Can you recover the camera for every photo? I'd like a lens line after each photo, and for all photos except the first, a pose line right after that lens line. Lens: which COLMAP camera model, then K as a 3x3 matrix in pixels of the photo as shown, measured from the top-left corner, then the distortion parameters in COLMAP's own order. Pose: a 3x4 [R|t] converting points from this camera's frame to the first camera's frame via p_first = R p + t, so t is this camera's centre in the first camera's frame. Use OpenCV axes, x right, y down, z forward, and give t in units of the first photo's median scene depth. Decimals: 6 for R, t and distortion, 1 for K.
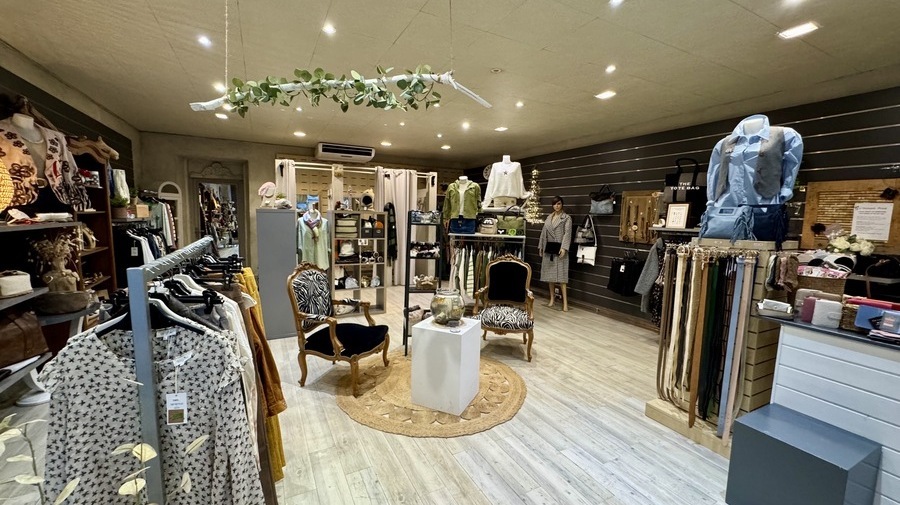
lens RADIAL K [[360.2, 0, 450.0], [0, 360.2, 252.5], [0, 0, 1]] dist [-0.000654, -0.000156]
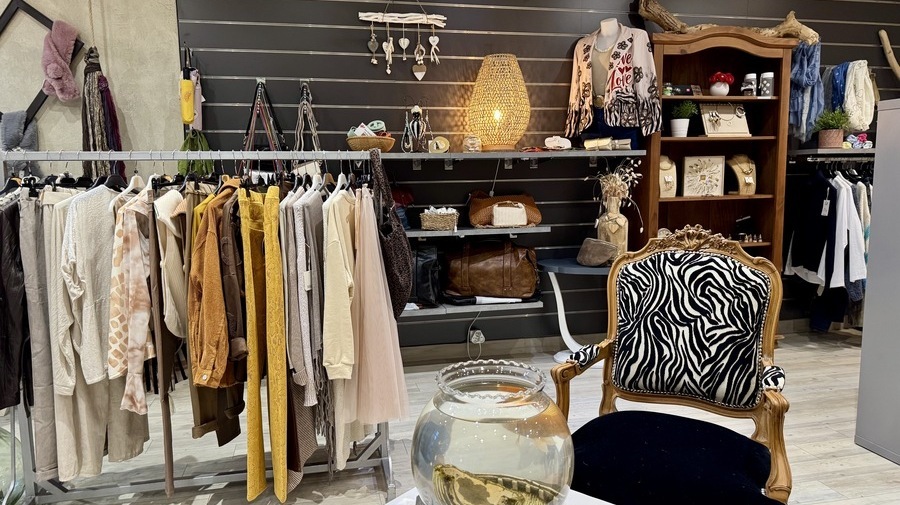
lens RADIAL K [[638.6, 0, 450.0], [0, 638.6, 252.5], [0, 0, 1]] dist [0.092868, -0.118670]
pose [[-0.249739, 0.102113, -0.962914, 0.325161], [-0.091696, 0.987461, 0.128498, -0.013923], [0.963962, 0.120387, -0.237244, 0.946876]]
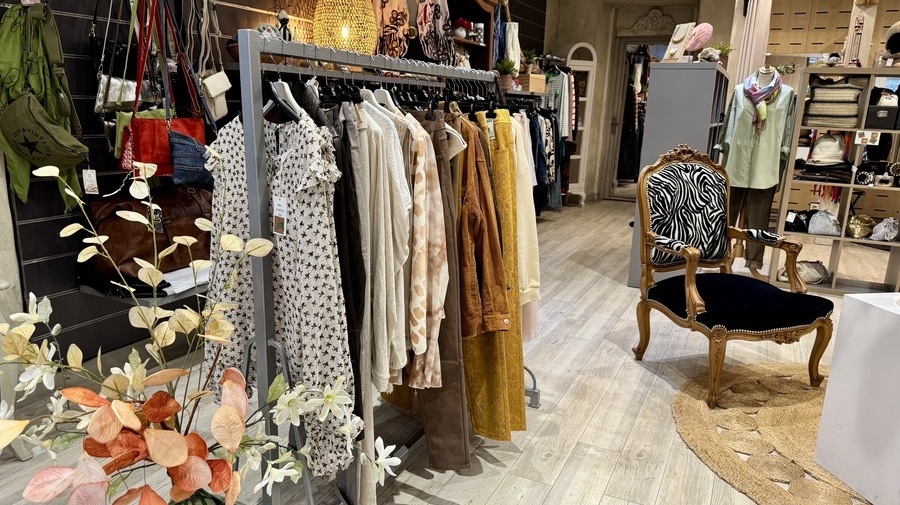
lens RADIAL K [[638.6, 0, 450.0], [0, 638.6, 252.5], [0, 0, 1]] dist [0.092868, -0.118670]
pose [[0.594157, 0.178844, -0.784214, 0.189989], [-0.103452, 0.983861, 0.145995, 0.079056], [0.797668, -0.005616, 0.603070, 0.128577]]
